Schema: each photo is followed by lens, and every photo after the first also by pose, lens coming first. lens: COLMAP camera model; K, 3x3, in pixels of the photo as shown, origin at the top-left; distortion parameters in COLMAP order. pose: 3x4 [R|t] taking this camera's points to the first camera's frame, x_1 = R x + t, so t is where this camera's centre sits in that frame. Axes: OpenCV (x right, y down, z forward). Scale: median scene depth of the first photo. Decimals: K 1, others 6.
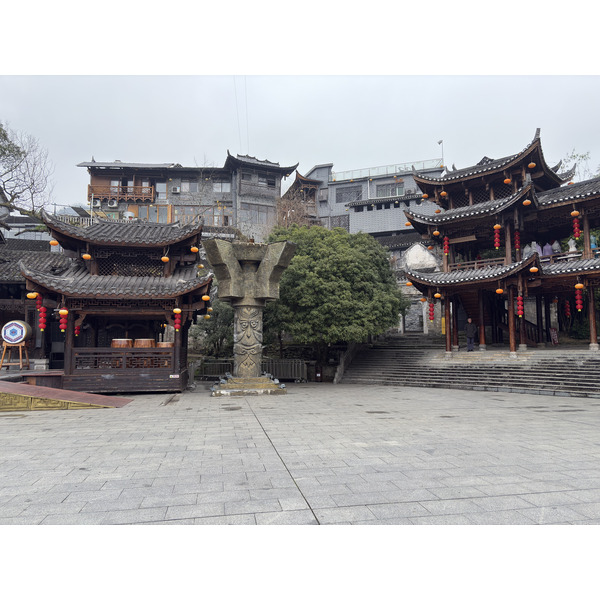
lens RADIAL K [[454.8, 0, 298.4], [0, 454.8, 303.3], [0, 0, 1]] dist [0.052984, -0.055766]
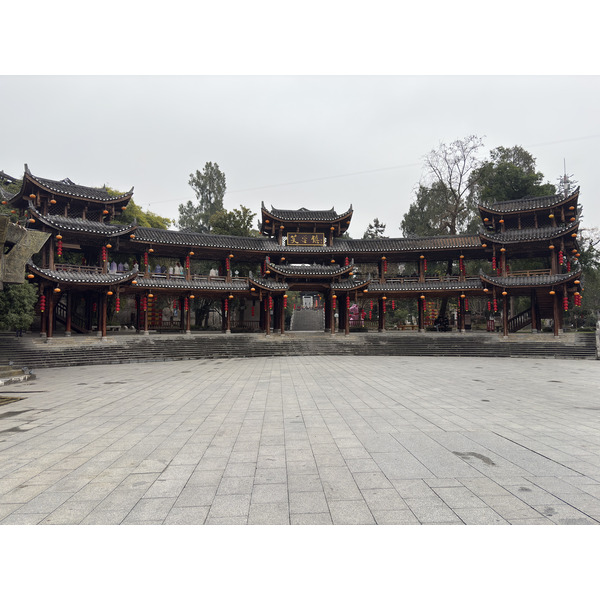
lens RADIAL K [[454.8, 0, 301.3], [0, 454.8, 302.5], [0, 0, 1]] dist [0.052984, -0.055766]
pose [[0.146061, 0.067174, 0.986992, -0.349007], [-0.092454, 0.994252, -0.053987, 0.009407], [-0.984946, -0.083366, 0.151432, 0.088762]]
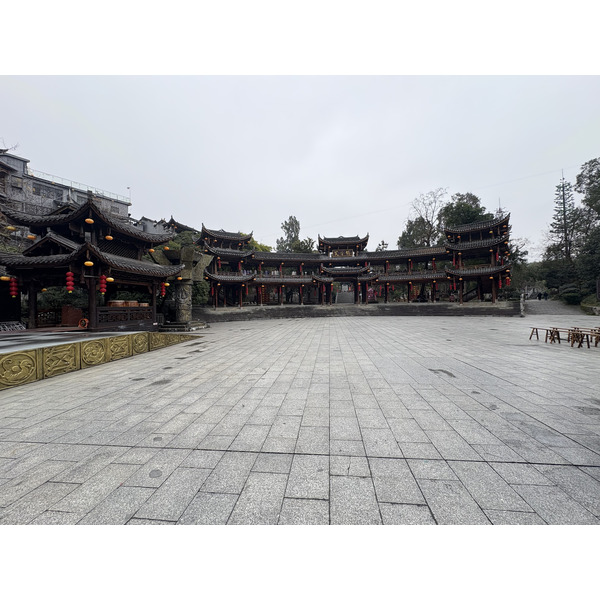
lens RADIAL K [[241.0, 0, 300.2], [0, 241.0, 299.8], [0, 0, 1]] dist [-0.002961, 0.000405]
pose [[0.311287, 0.018458, 0.950137, -0.344431], [-0.076370, 0.997064, 0.005651, 0.010627], [-0.947242, -0.074321, 0.311782, 0.087936]]
